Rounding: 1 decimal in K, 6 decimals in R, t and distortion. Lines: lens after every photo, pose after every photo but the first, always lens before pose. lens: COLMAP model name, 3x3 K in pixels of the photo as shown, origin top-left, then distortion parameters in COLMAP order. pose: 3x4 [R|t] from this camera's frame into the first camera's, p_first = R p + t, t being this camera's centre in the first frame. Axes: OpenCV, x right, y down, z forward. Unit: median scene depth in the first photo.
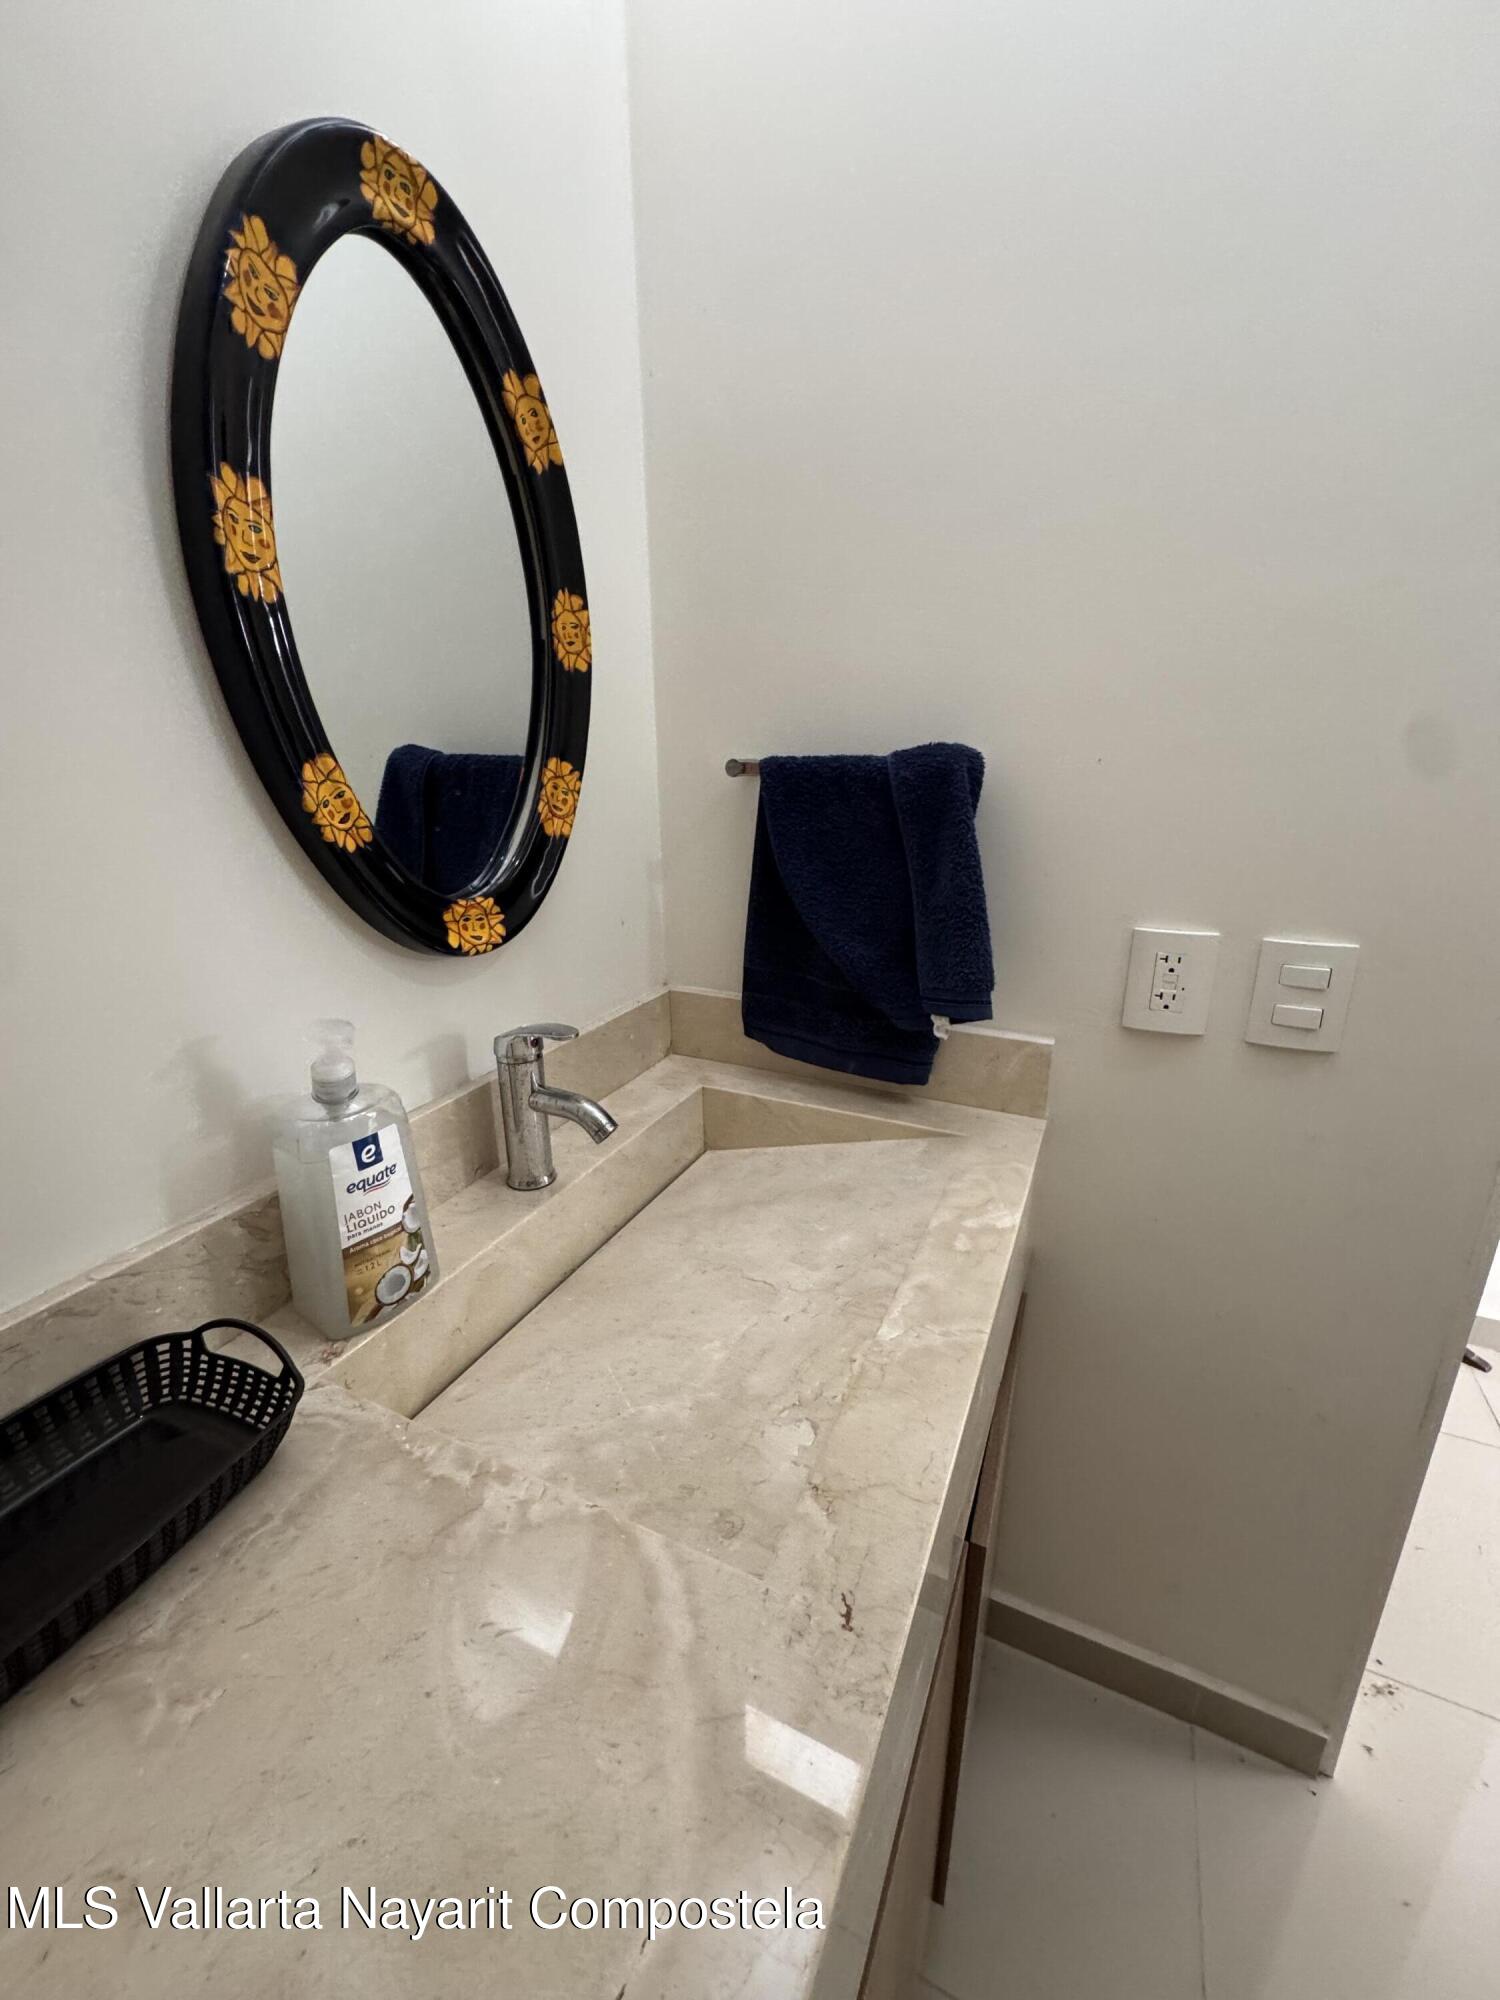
lens RADIAL K [[800.7, 0, 755.8], [0, 800.7, 999.5], [0, 0, 1]] dist [-0.006524, 0.000845]
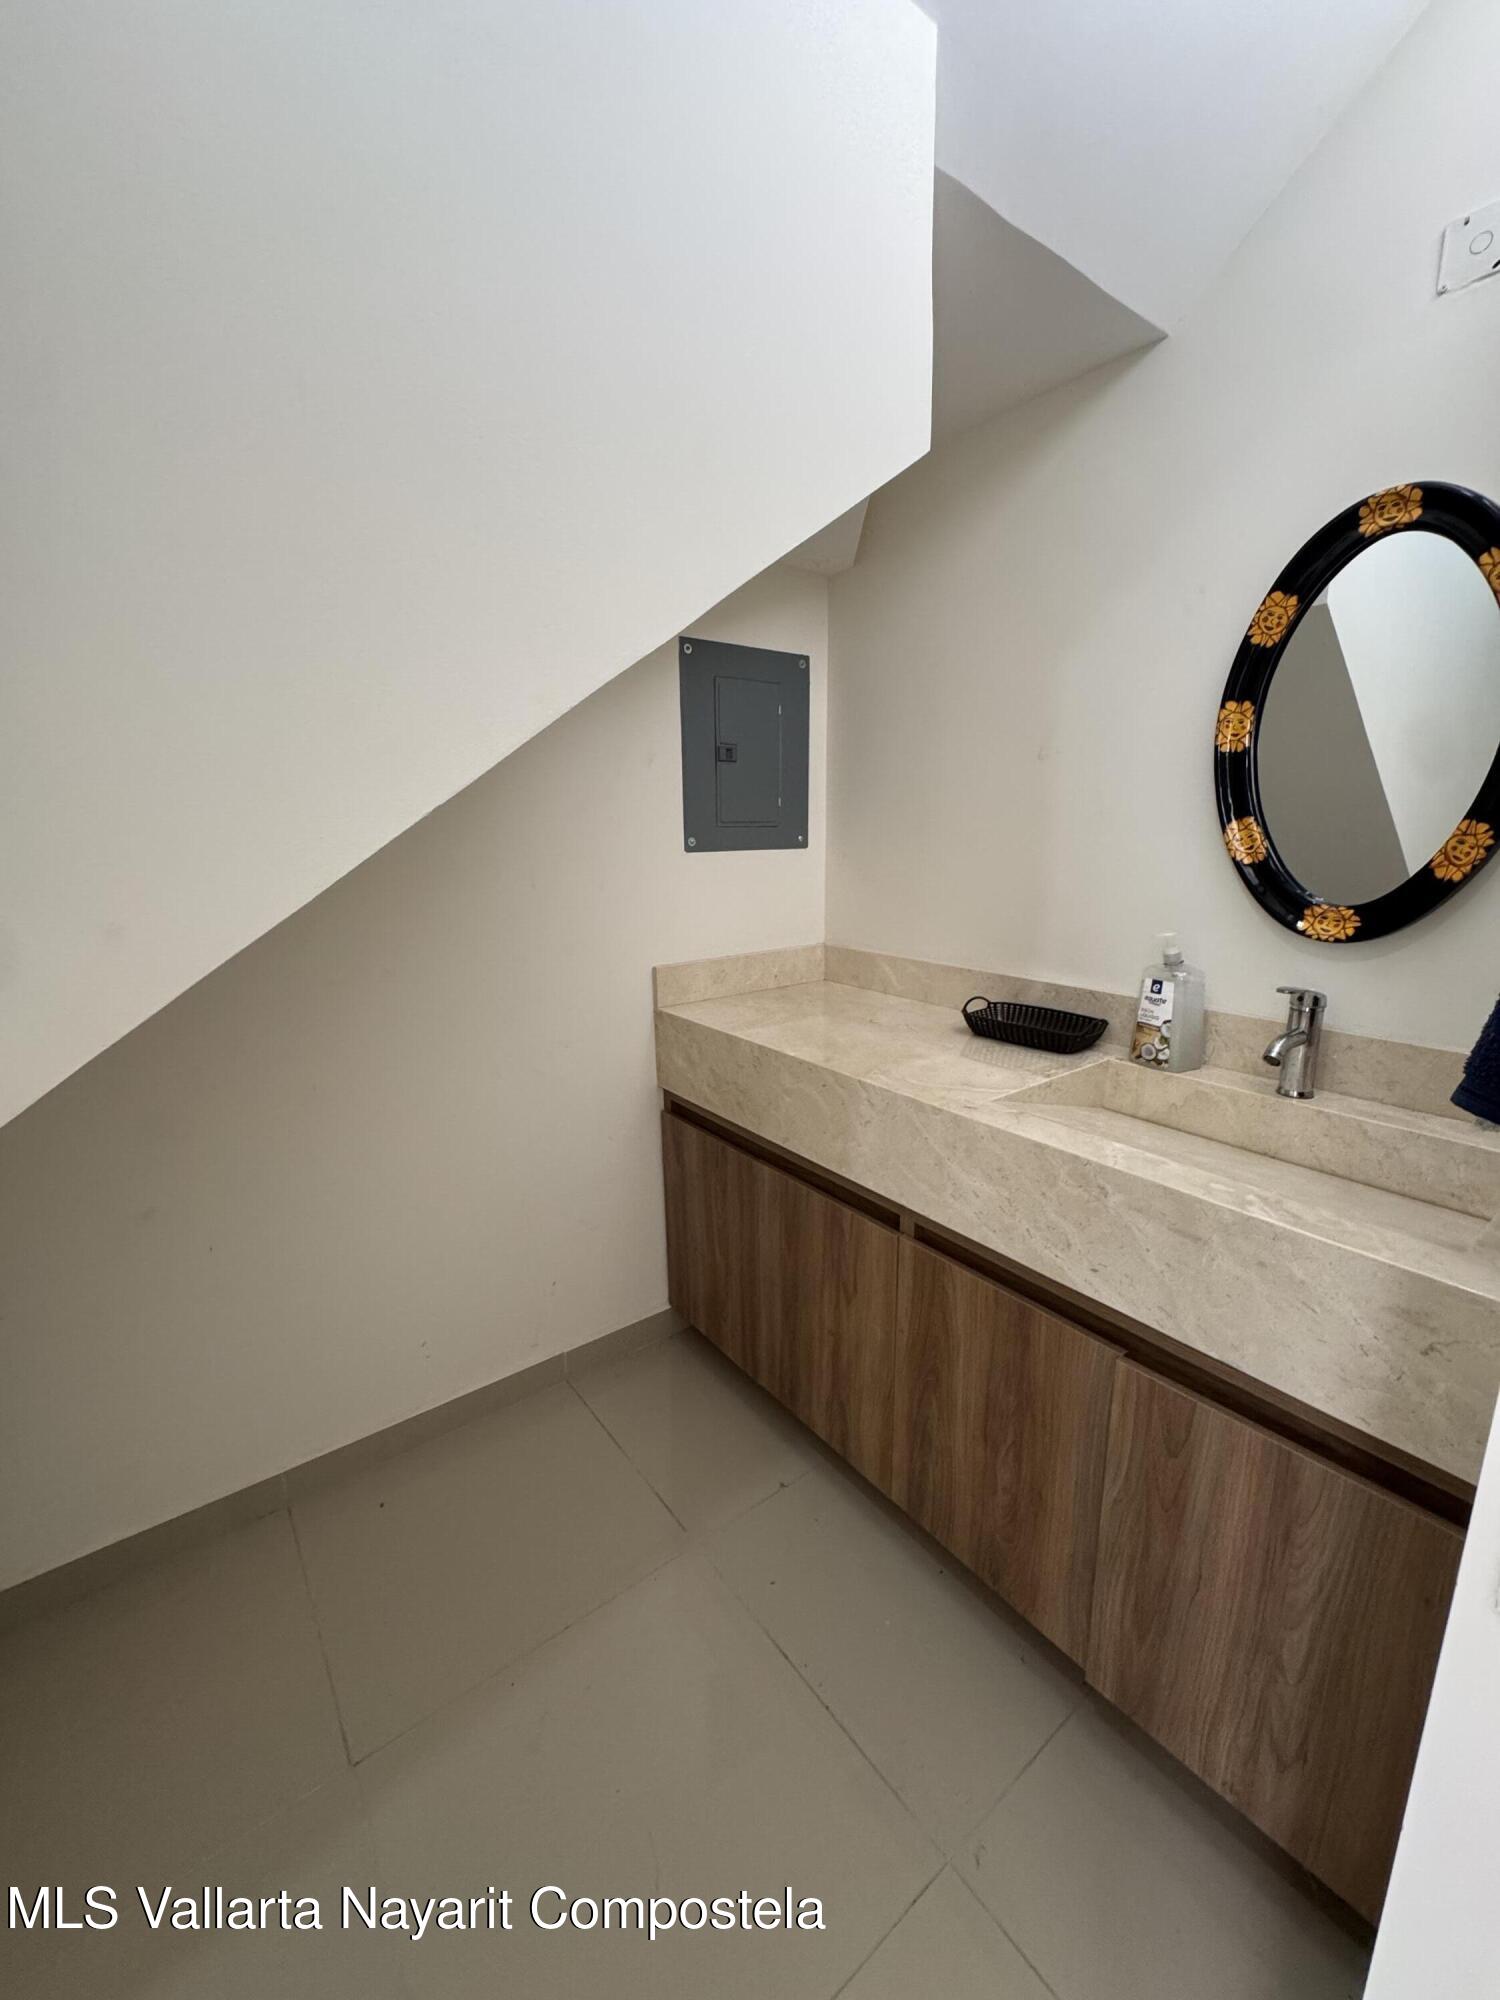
lens RADIAL K [[800.7, 0, 753.4], [0, 800.7, 995.2], [0, 0, 1]] dist [-0.006524, 0.000845]
pose [[-0.461779, 0.202278, -0.863623, 1.905831], [-0.250349, 0.904342, 0.345676, -0.272851], [0.850932, 0.375833, -0.366966, 0.810027]]
